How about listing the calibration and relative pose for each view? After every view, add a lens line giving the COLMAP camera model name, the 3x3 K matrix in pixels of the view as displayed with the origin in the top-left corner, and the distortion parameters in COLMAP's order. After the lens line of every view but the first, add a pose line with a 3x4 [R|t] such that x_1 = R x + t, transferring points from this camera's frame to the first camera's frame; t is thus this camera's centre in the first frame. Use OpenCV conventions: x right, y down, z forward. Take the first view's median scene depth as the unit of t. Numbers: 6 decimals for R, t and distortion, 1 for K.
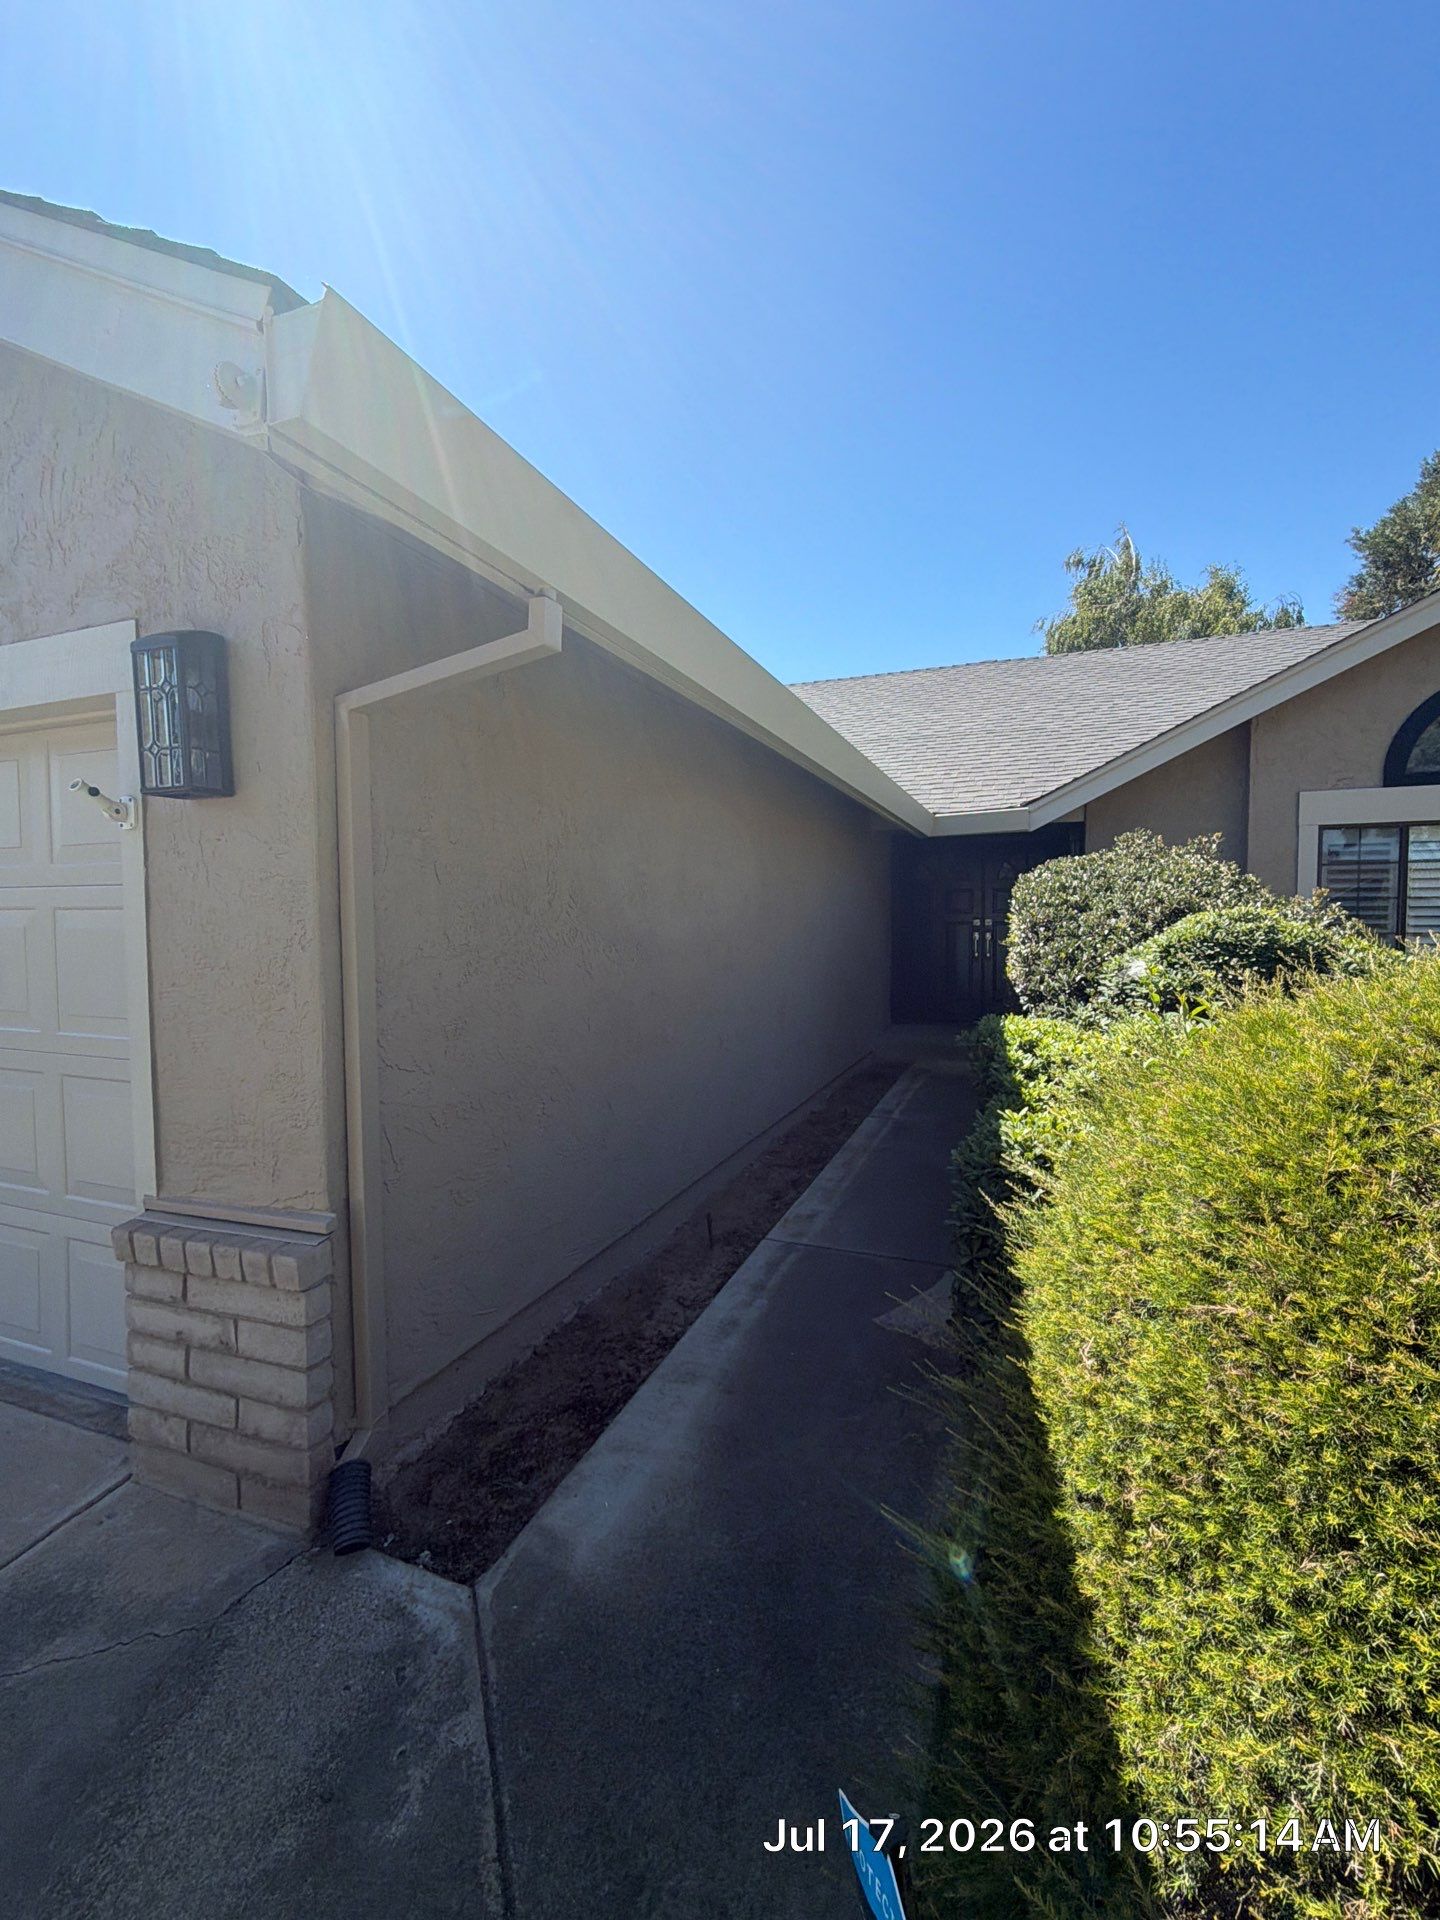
lens RADIAL K [[840.4, 0, 720.6], [0, 840.4, 981.9], [0, 0, 1]] dist [-0.003780, -0.000237]
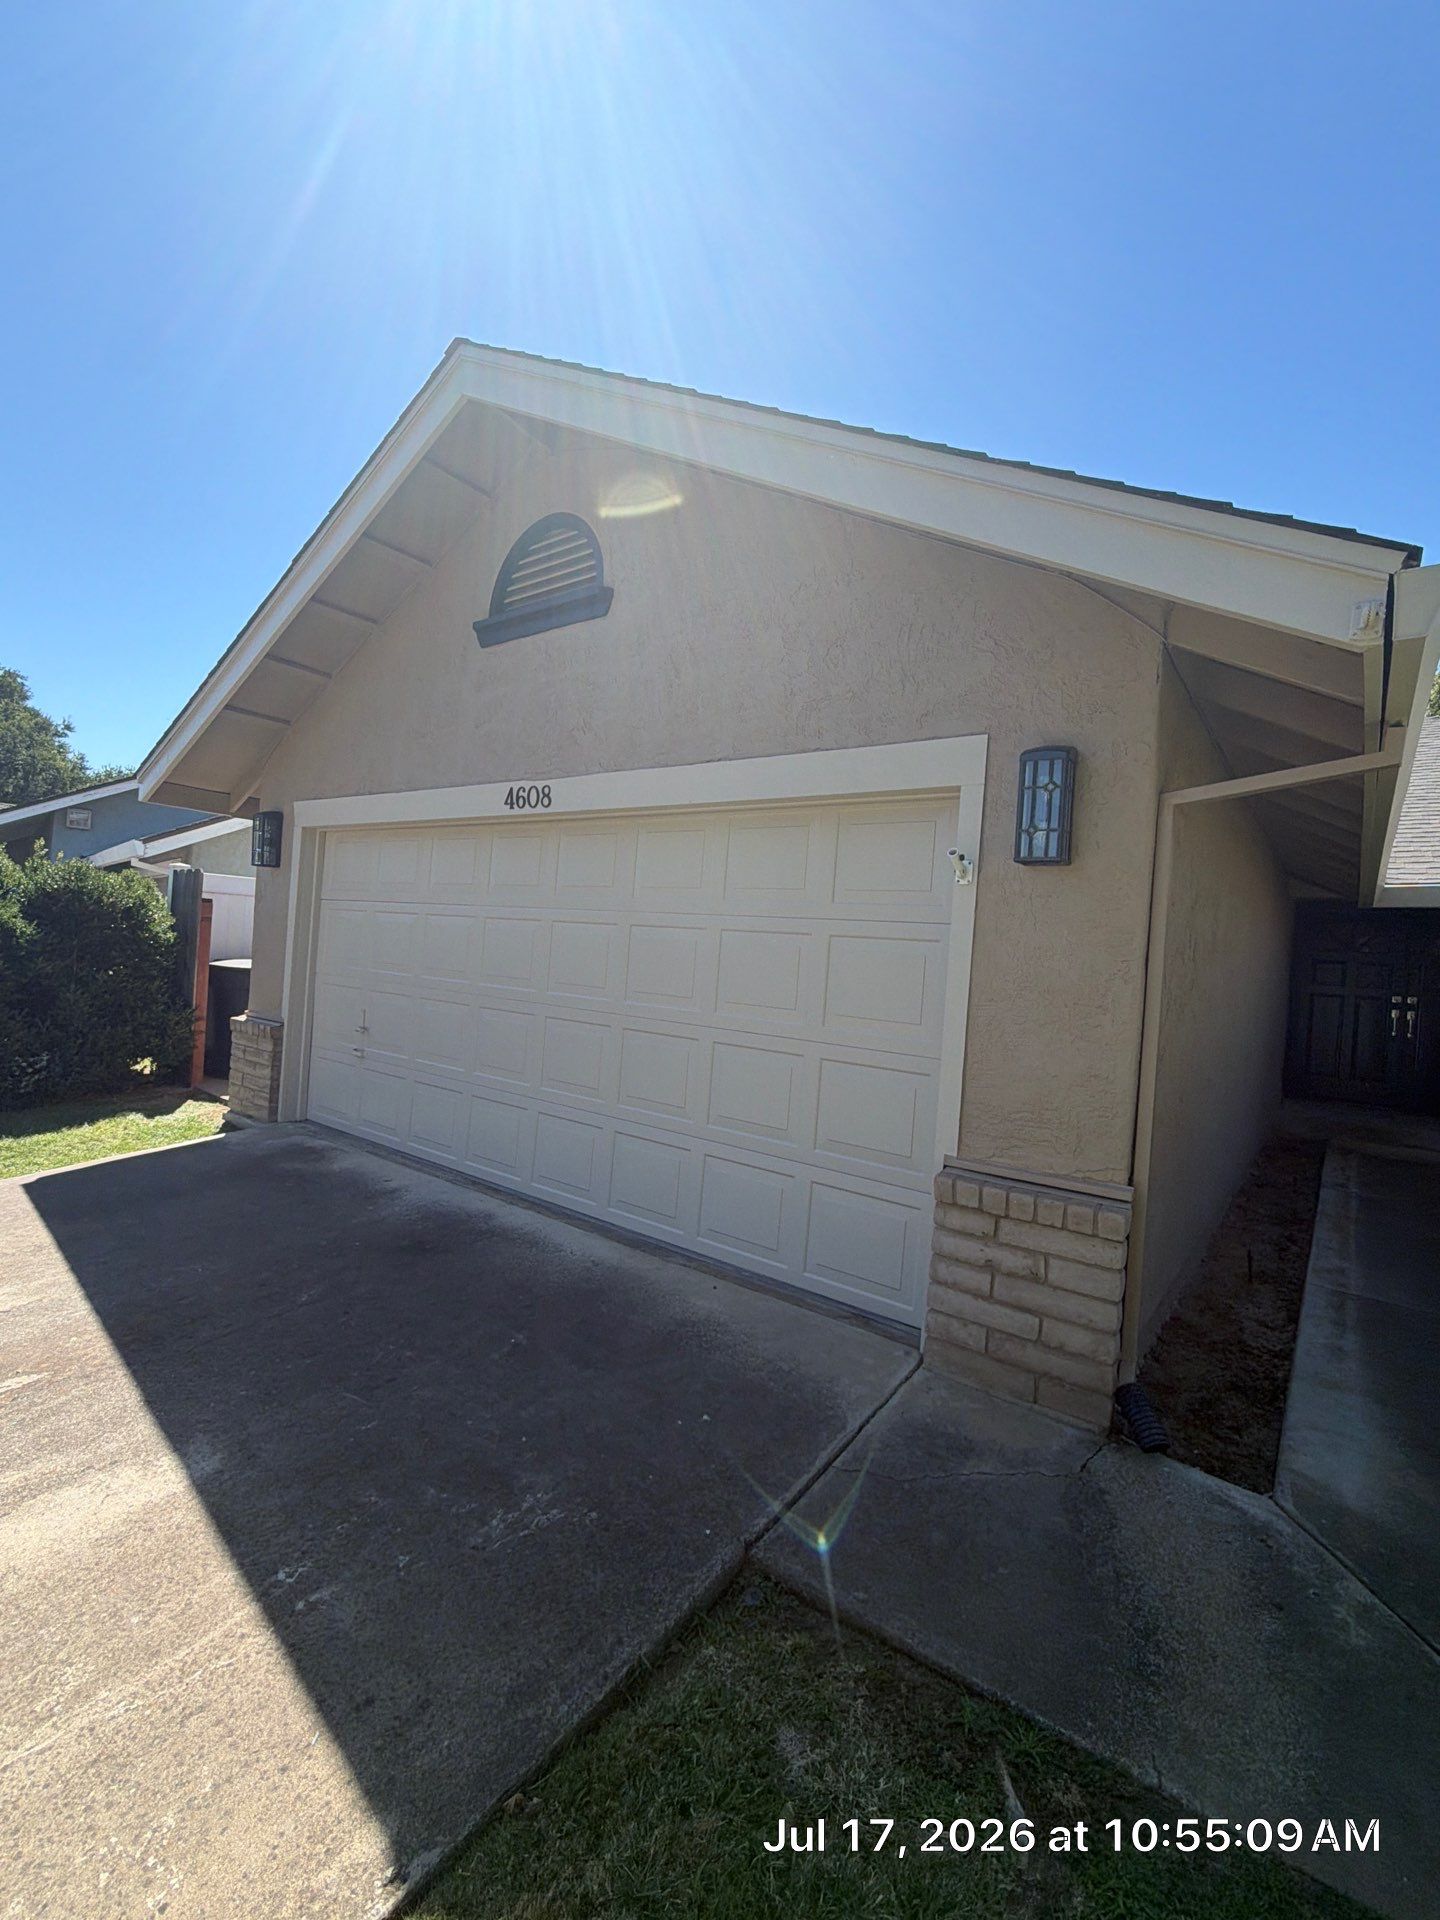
lens RADIAL K [[840.4, 0, 720.6], [0, 840.4, 981.9], [0, 0, 1]] dist [-0.003780, -0.000237]
pose [[0.959254, 0.079830, -0.271032, -0.735611], [-0.093507, 0.994897, -0.037907, 0.067968], [0.266623, 0.061706, 0.961824, -0.432342]]
